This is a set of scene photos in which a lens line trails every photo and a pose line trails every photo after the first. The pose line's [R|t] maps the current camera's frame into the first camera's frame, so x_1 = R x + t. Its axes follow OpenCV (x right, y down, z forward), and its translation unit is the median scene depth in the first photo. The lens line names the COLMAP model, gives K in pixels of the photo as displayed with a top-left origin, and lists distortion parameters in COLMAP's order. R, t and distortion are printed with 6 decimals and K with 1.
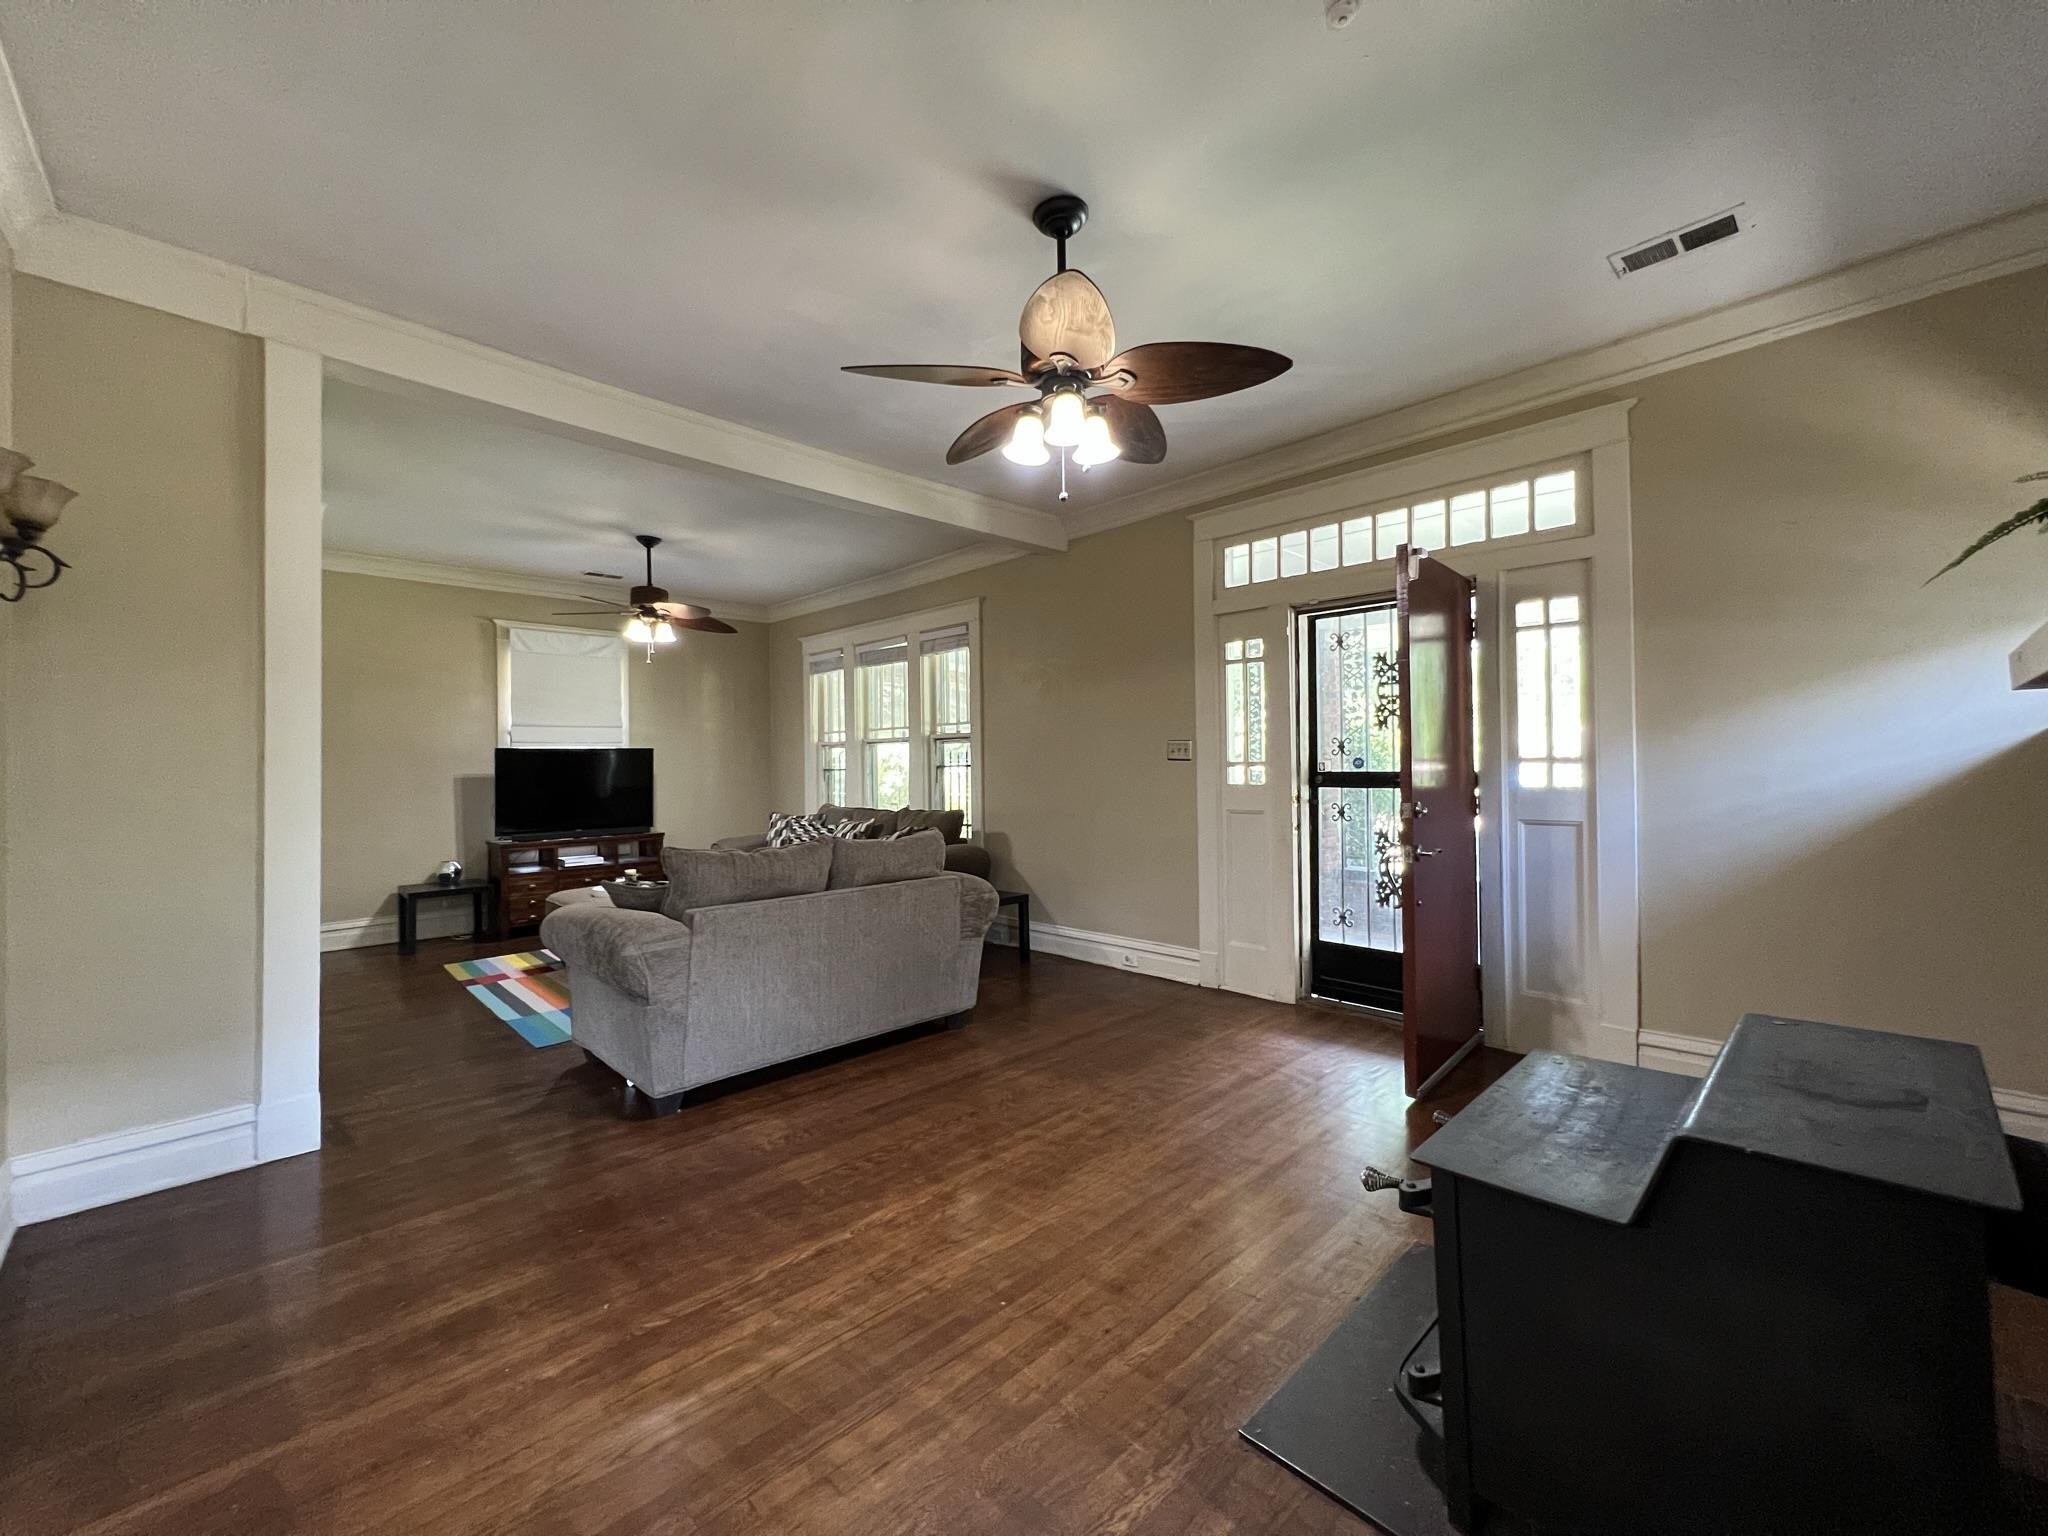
lens RADIAL K [[831.3, 0, 1027.4], [0, 831.3, 769.4], [0, 0, 1]] dist [-0.001848, 0.000887]
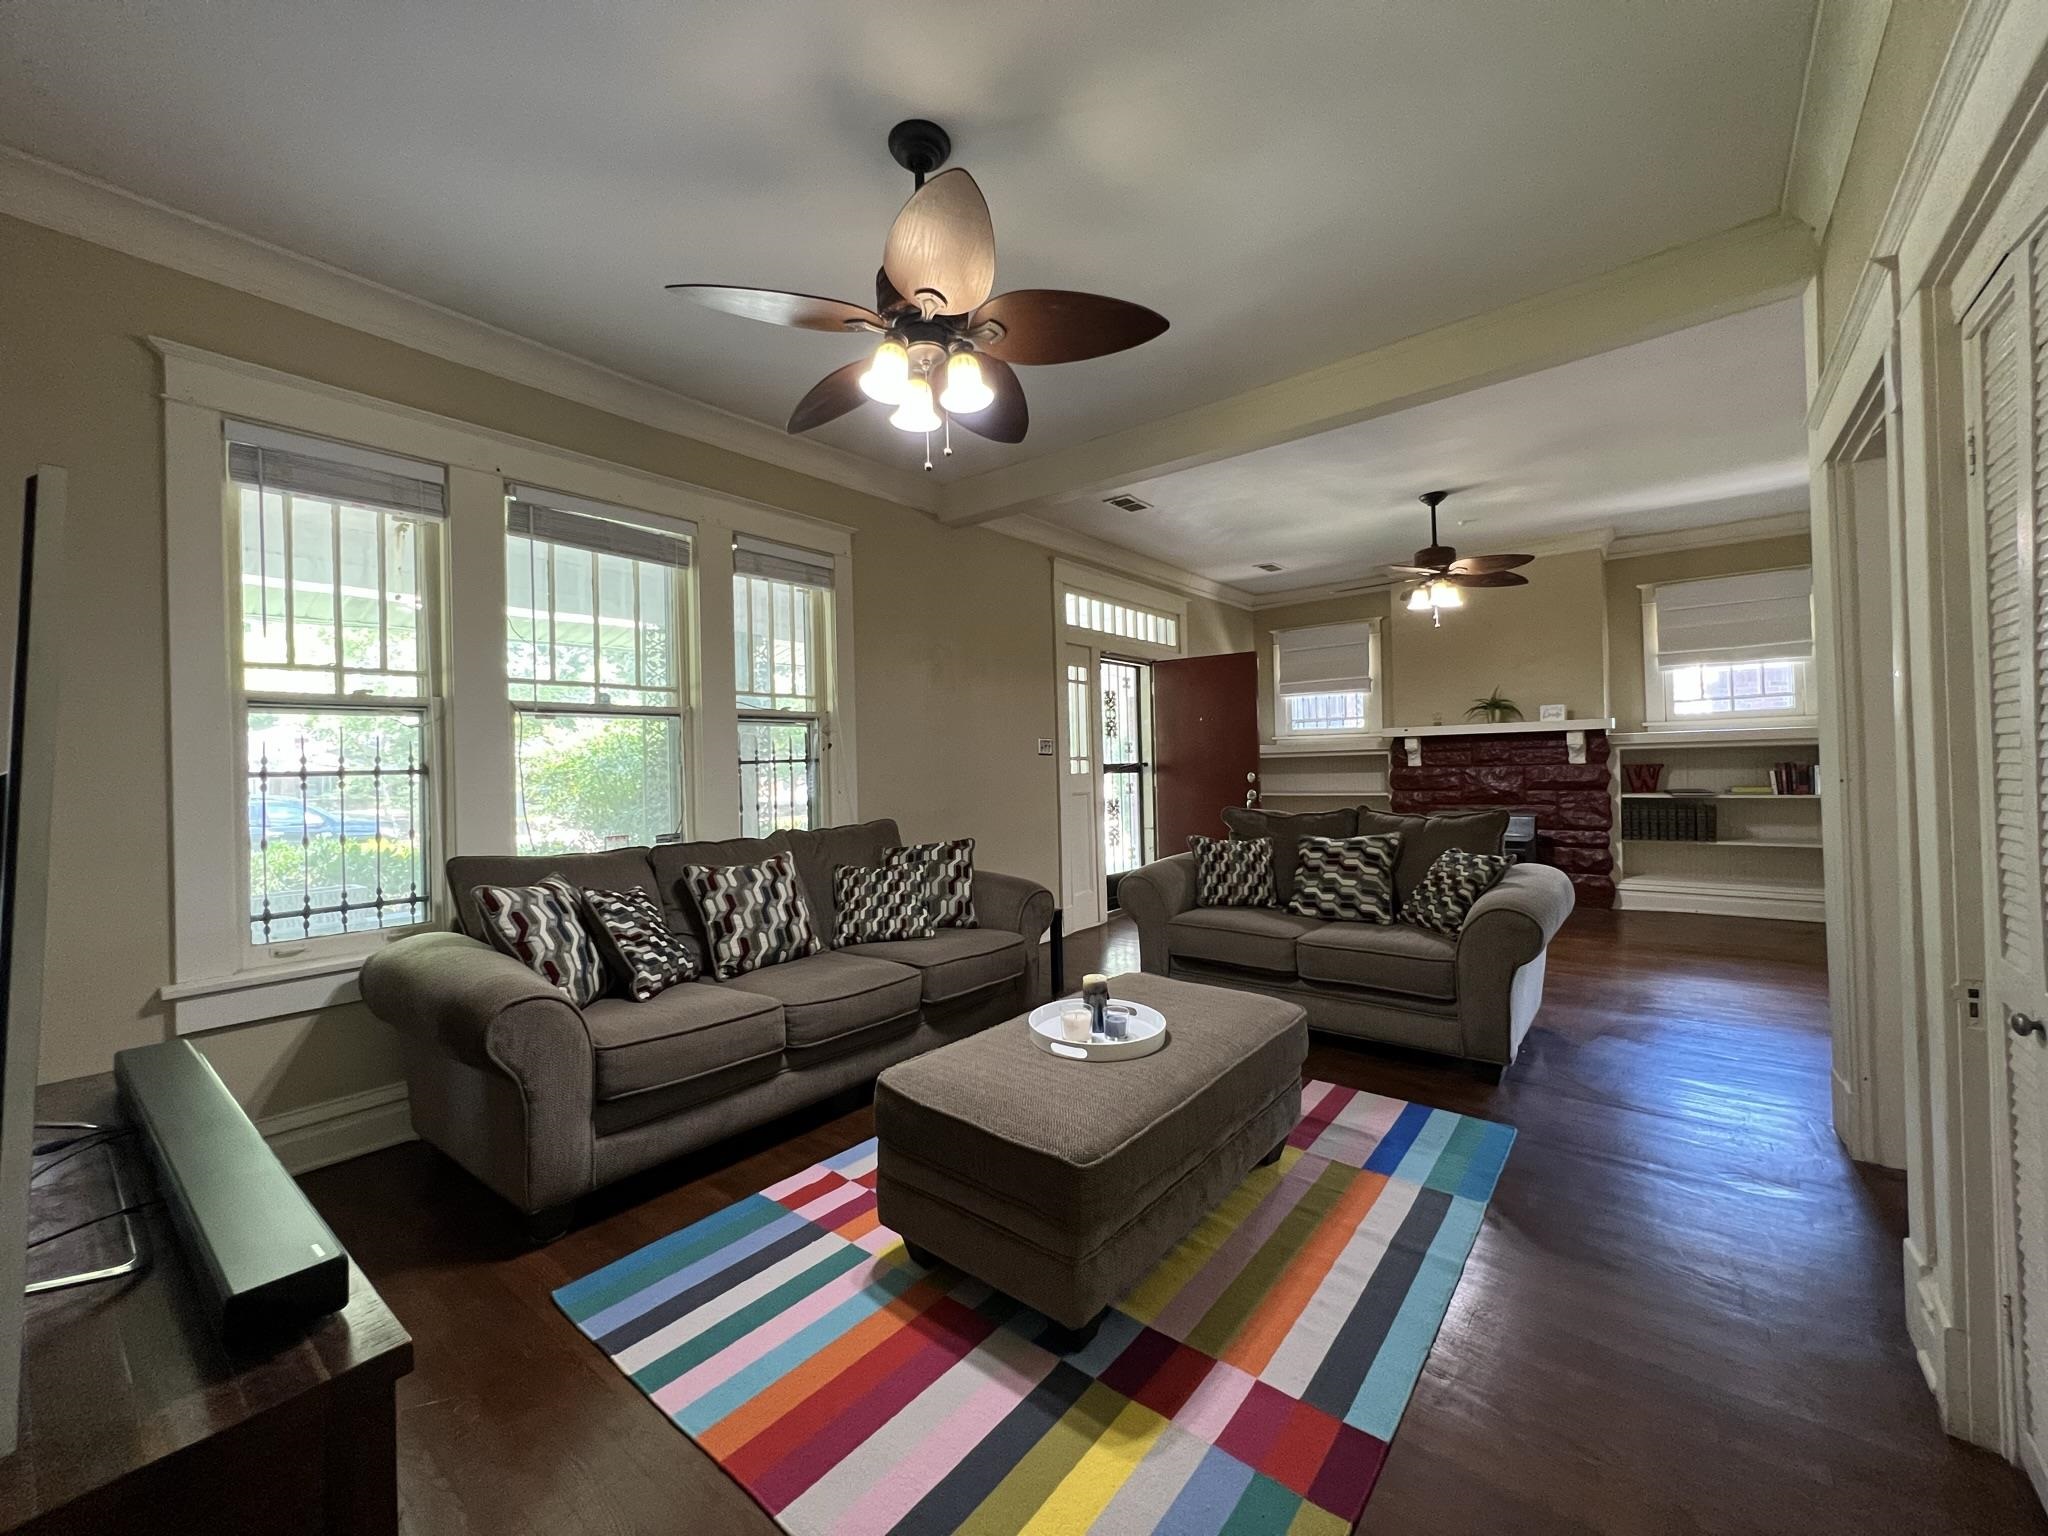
lens RADIAL K [[831.3, 0, 1014.0], [0, 831.3, 758.5], [0, 0, 1]] dist [-0.001848, 0.000887]
pose [[-0.119279, 0.020667, 0.992646, -1.038419], [0.024733, 0.999535, -0.017838, 0.013409], [-0.992553, 0.022424, -0.119735, 1.249732]]
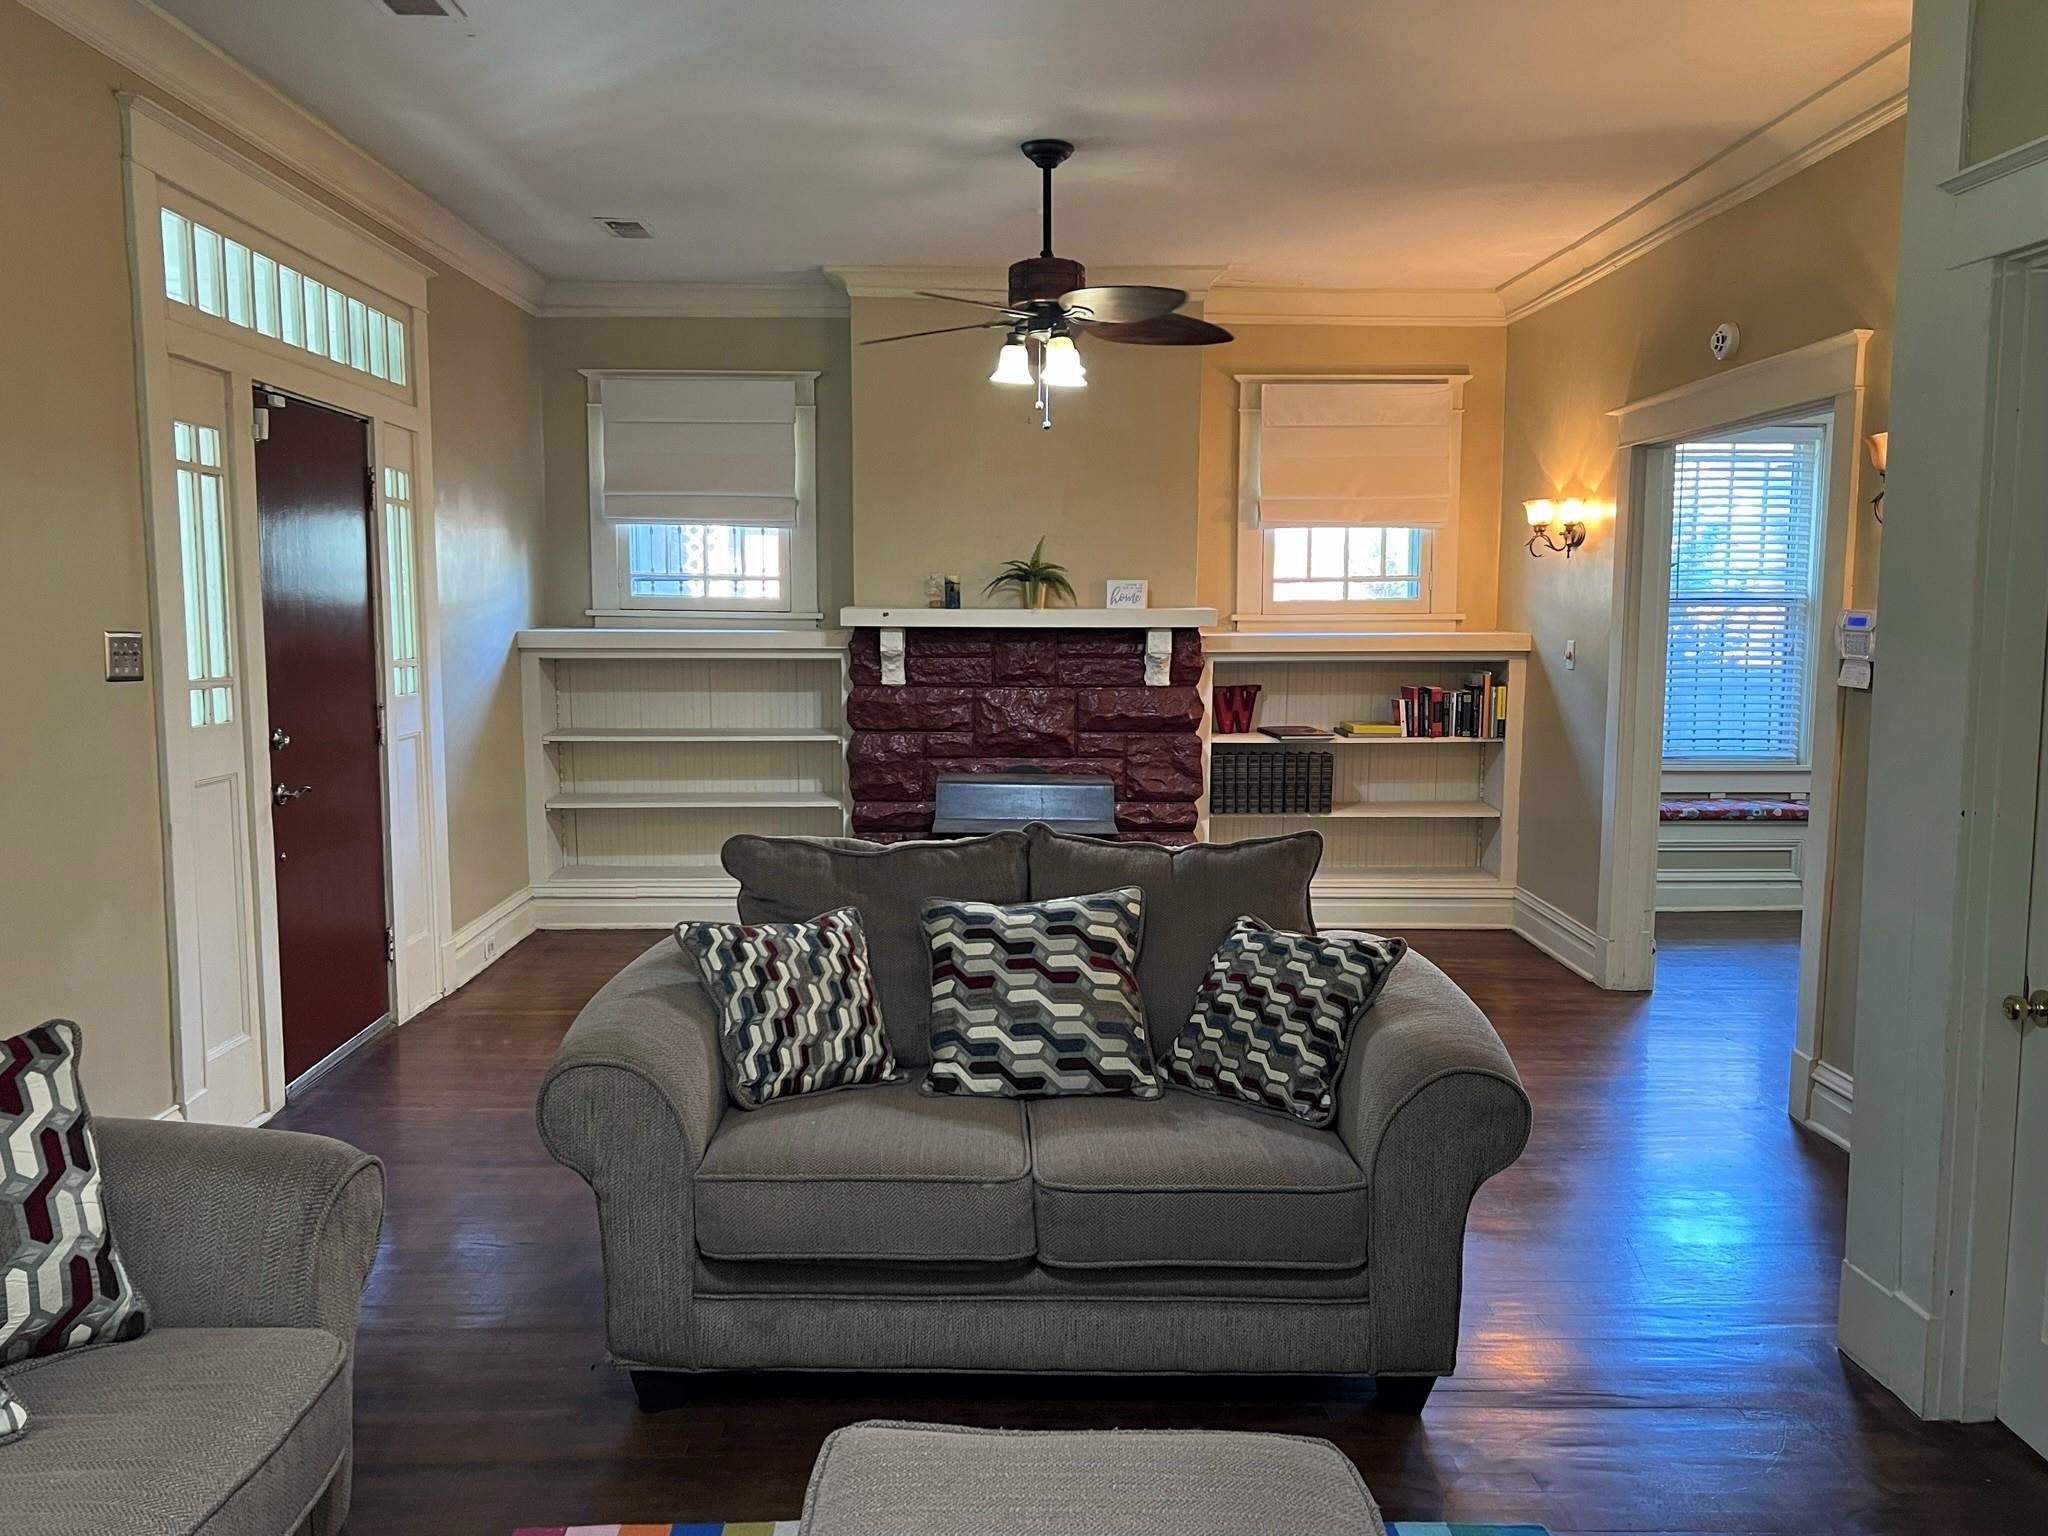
lens RADIAL K [[1618.9, 0, 1020.0], [0, 1618.9, 763.6], [0, 0, 1]] dist [0.059804, -0.022413]
pose [[-0.725009, -0.058956, 0.686211, -0.733110], [0.003776, 0.995974, 0.089559, -0.044232], [-0.688729, 0.067522, -0.721868, 1.352916]]
